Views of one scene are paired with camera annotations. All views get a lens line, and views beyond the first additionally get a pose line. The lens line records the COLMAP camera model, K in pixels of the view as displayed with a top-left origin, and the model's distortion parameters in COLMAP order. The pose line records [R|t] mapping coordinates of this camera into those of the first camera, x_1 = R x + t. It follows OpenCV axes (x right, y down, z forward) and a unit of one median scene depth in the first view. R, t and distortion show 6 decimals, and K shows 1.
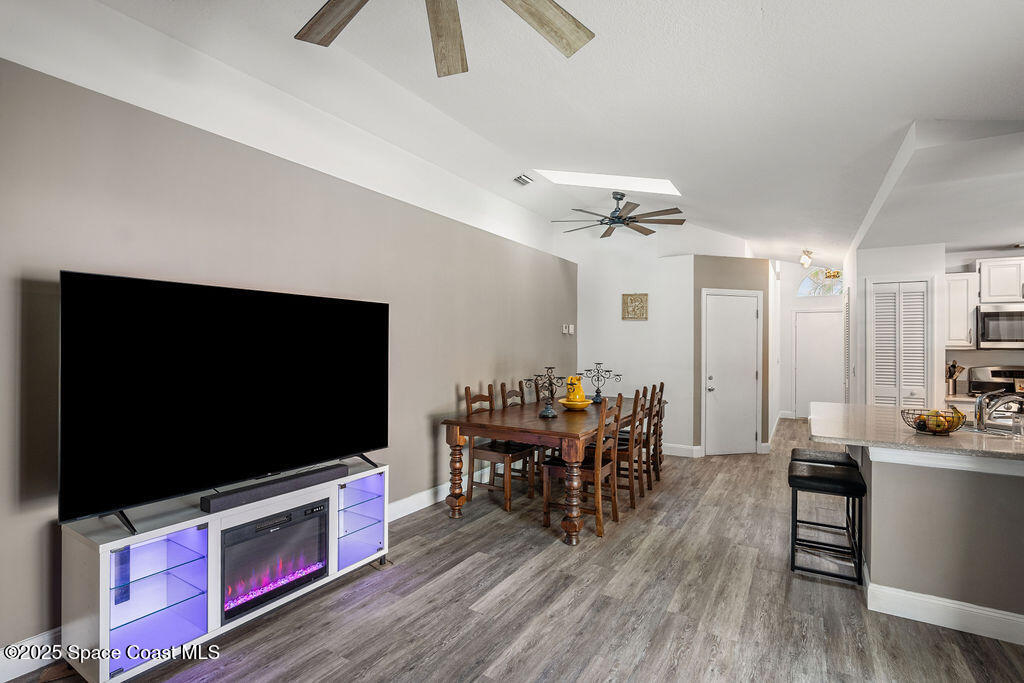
lens RADIAL K [[479.8, 0, 513.2], [0, 479.8, 344.3], [0, 0, 1]] dist [-0.001683, -0.000100]
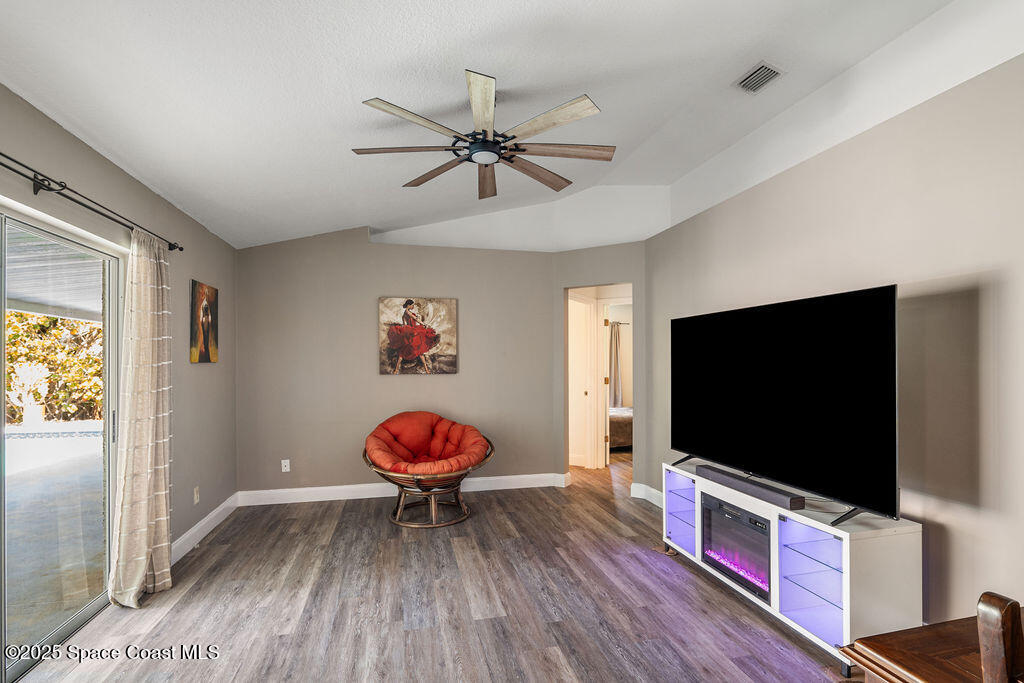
lens RADIAL K [[479.8, 0, 519.3], [0, 479.8, 361.6], [0, 0, 1]] dist [-0.001683, -0.000100]
pose [[-0.700561, -0.009885, -0.713524, 0.671315], [-0.001577, 0.999923, -0.012304, 0.029968], [0.713591, -0.007494, -0.700523, 1.435675]]
